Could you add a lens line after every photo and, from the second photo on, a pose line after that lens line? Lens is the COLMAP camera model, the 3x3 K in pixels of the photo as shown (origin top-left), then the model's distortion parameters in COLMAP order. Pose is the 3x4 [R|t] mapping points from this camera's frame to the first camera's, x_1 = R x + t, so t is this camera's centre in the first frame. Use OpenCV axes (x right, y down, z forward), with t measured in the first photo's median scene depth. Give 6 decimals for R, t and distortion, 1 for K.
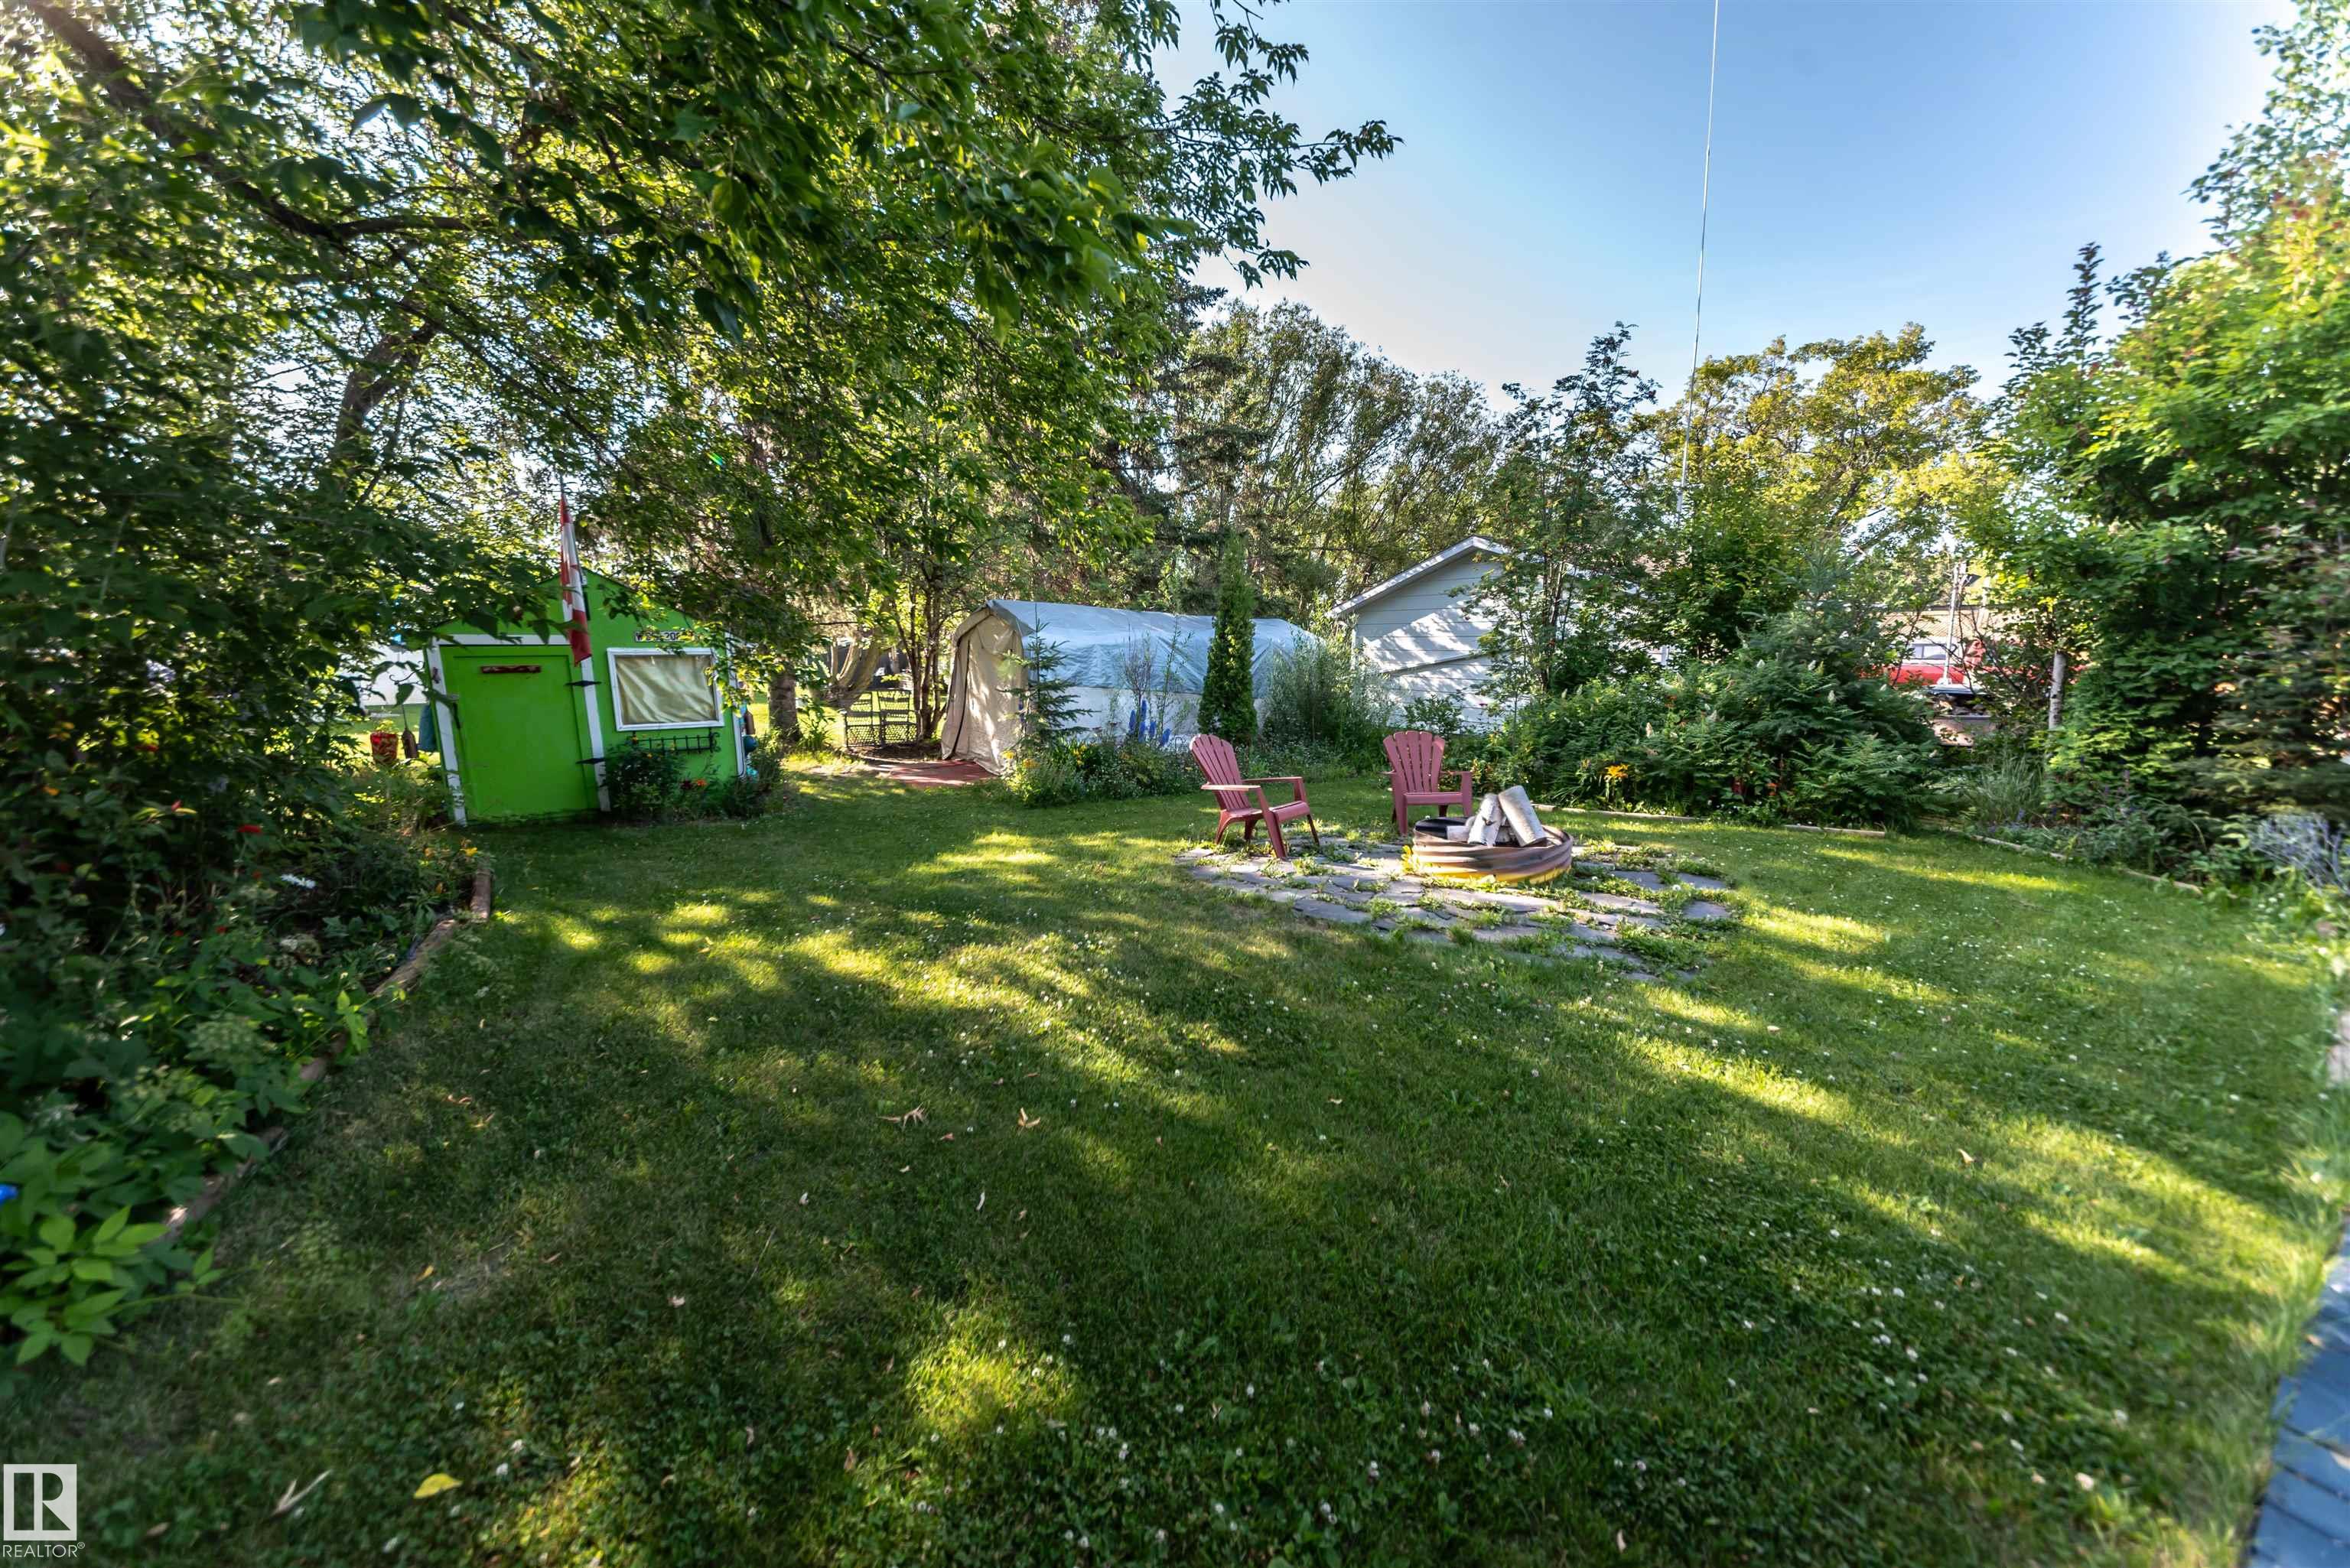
lens RADIAL K [[789.6, 0, 1174.6], [0, 789.6, 788.7], [0, 0, 1]] dist [-0.000405, -0.000120]
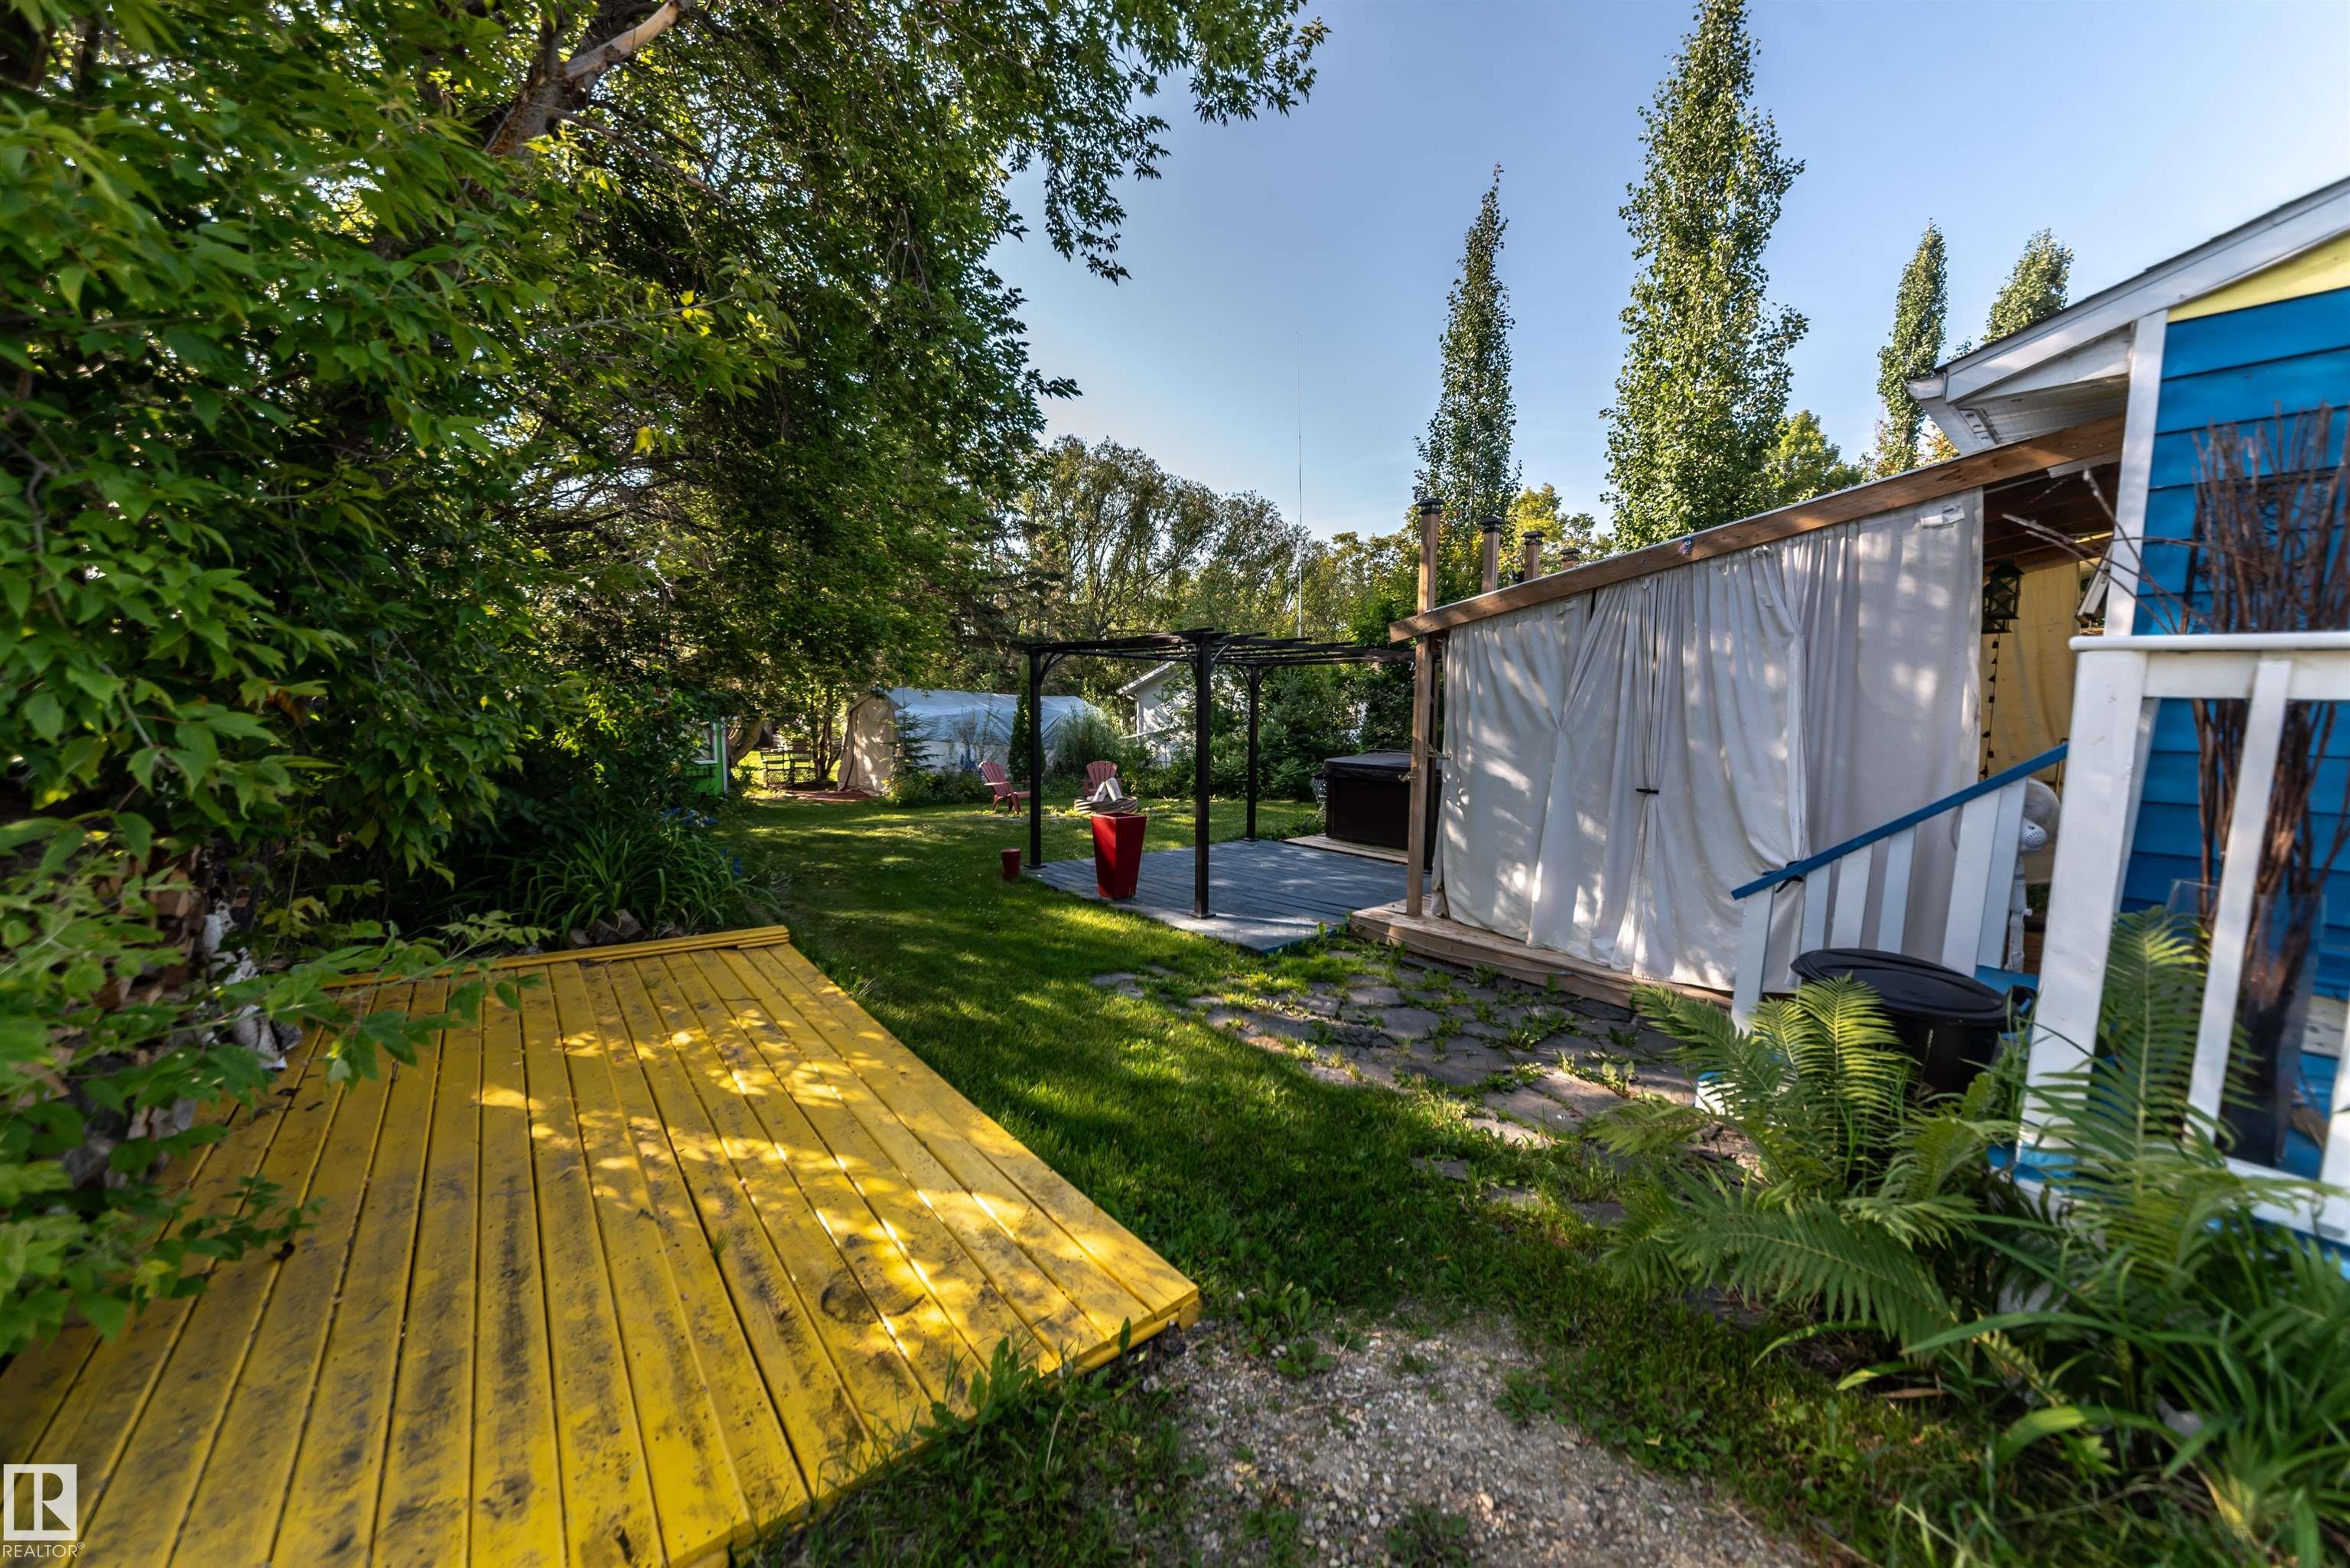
lens RADIAL K [[817.3, 0, 1175.0], [0, 817.3, 784.0], [0, 0, 1]] dist [0.000710, -0.001951]
pose [[0.988834, -0.014970, 0.148267, 0.125100], [0.027308, 0.996296, -0.081533, 0.110342], [-0.146497, 0.084671, 0.985581, -0.725773]]
